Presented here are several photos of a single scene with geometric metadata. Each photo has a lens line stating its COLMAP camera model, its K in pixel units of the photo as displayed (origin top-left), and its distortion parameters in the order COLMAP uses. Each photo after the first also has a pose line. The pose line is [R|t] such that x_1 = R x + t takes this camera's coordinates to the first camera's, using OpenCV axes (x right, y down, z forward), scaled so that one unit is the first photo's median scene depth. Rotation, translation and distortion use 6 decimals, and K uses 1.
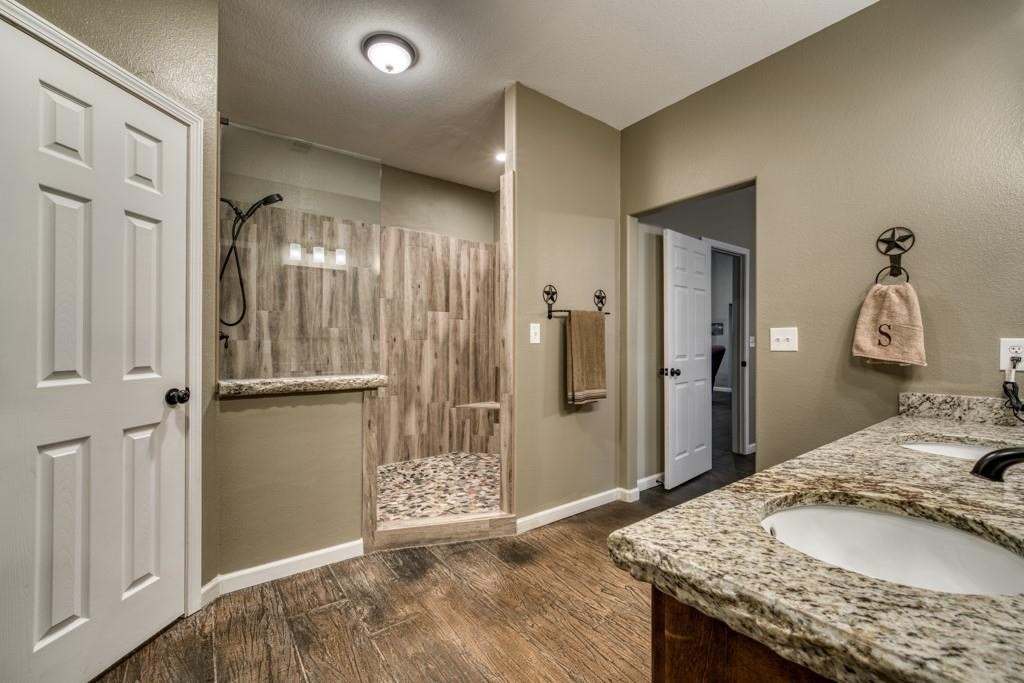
lens RADIAL K [[412.4, 0, 507.5], [0, 412.4, 337.7], [0, 0, 1]] dist [0.000927, 0.000080]
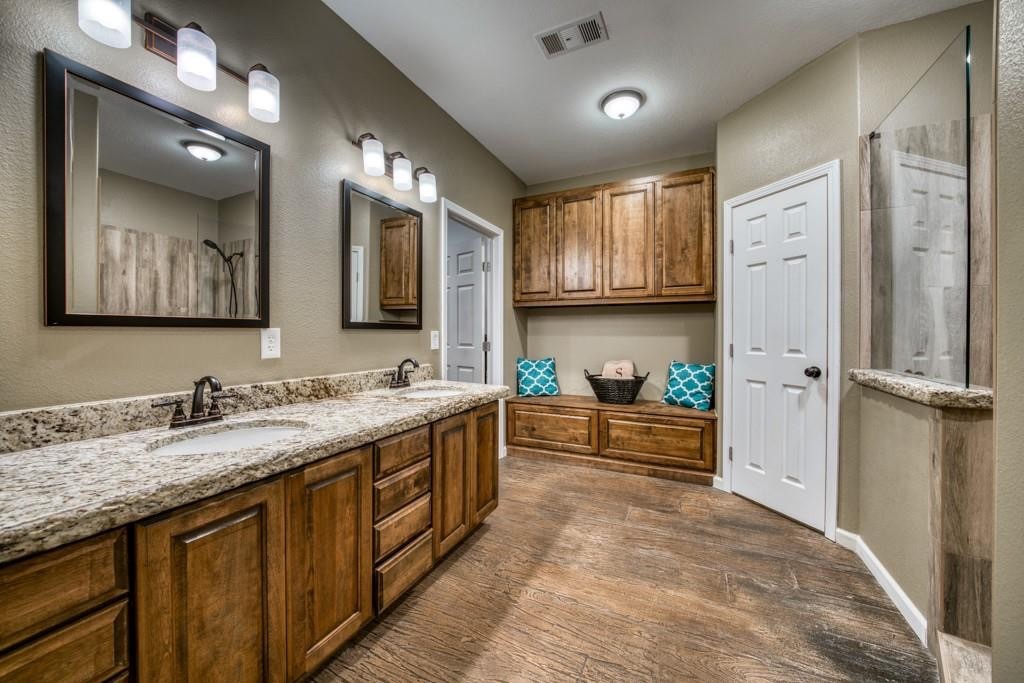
lens RADIAL K [[412.4, 0, 507.5], [0, 412.4, 337.7], [0, 0, 1]] dist [0.000927, 0.000080]
pose [[-0.892022, -0.000328, -0.451992, 0.833758], [-0.000415, 1.000000, 0.000093, 0.022956], [0.451992, 0.000271, -0.892022, 1.871584]]
